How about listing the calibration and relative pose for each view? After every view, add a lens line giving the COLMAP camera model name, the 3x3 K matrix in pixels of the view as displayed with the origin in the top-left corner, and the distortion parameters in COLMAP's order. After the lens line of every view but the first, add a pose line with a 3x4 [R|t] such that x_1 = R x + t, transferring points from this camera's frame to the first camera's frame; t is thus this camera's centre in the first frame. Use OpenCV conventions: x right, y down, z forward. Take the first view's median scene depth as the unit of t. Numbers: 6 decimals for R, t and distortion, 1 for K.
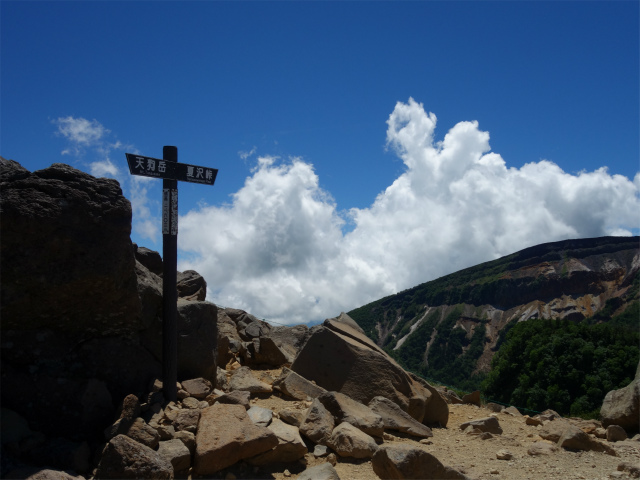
lens RADIAL K [[574.9, 0, 320.0], [0, 574.9, 240.0], [0, 0, 1]] dist [-0.003208, -0.013738]
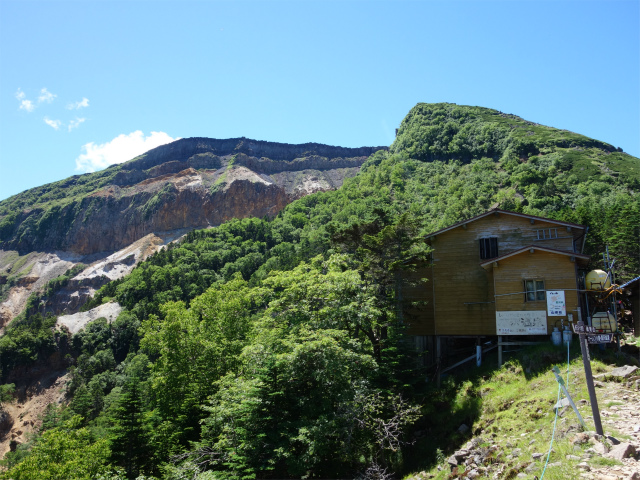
lens RADIAL K [[574.9, 0, 320.0], [0, 574.9, 240.0], [0, 0, 1]] dist [-0.003208, -0.013738]
pose [[0.914915, 0.090456, 0.393380, 0.319912], [-0.059194, 0.994098, -0.090918, 0.135888], [-0.399283, 0.059896, 0.914869, 0.547063]]
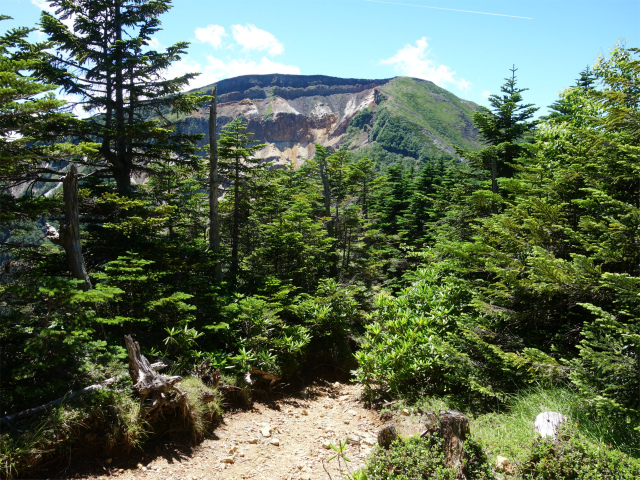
lens RADIAL K [[574.9, 0, 320.0], [0, 574.9, 240.0], [0, 0, 1]] dist [-0.003208, -0.013738]
pose [[0.878051, -0.019754, 0.478160, 0.110678], [-0.095198, 0.971970, 0.214968, 0.048176], [-0.469003, -0.234273, 0.851559, 0.264303]]
